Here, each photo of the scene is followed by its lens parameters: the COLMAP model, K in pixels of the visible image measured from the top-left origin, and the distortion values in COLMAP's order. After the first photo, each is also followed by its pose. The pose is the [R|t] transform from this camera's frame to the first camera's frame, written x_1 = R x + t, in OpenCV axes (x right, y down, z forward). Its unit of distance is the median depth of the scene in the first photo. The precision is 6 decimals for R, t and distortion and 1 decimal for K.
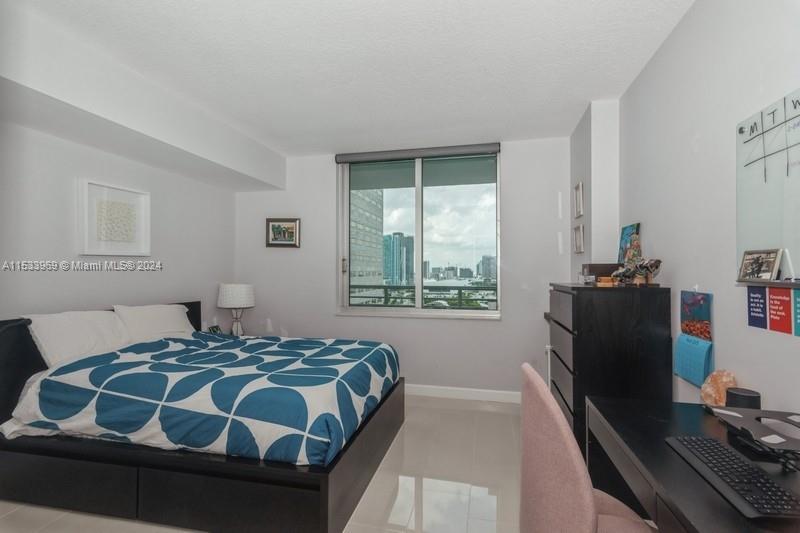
lens RADIAL K [[387.7, 0, 395.4], [0, 387.7, 268.6], [0, 0, 1]] dist [0.017726, 0.000390]
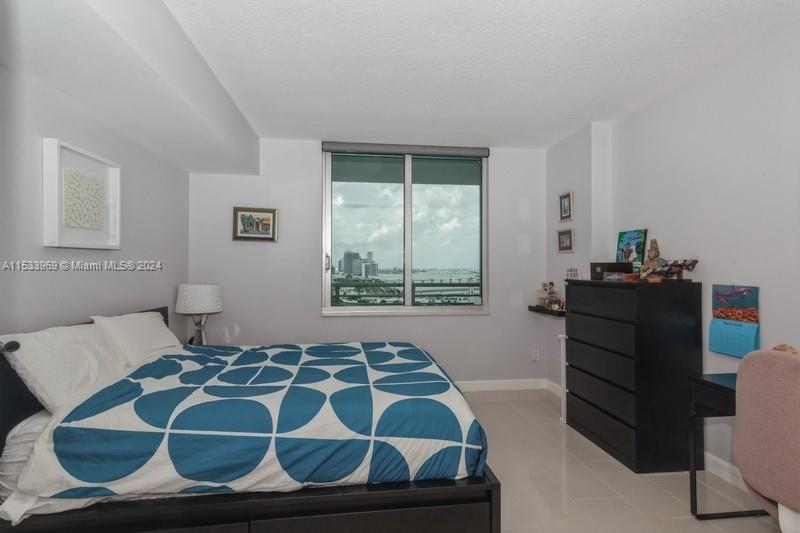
lens RADIAL K [[387.7, 0, 395.8], [0, 387.7, 265.4], [0, 0, 1]] dist [0.017726, 0.000390]
pose [[0.937508, 0.001265, 0.347961, -0.541592], [-0.001633, 0.999998, 0.000763, -0.003638], [-0.347960, -0.001283, 0.937509, 0.140046]]
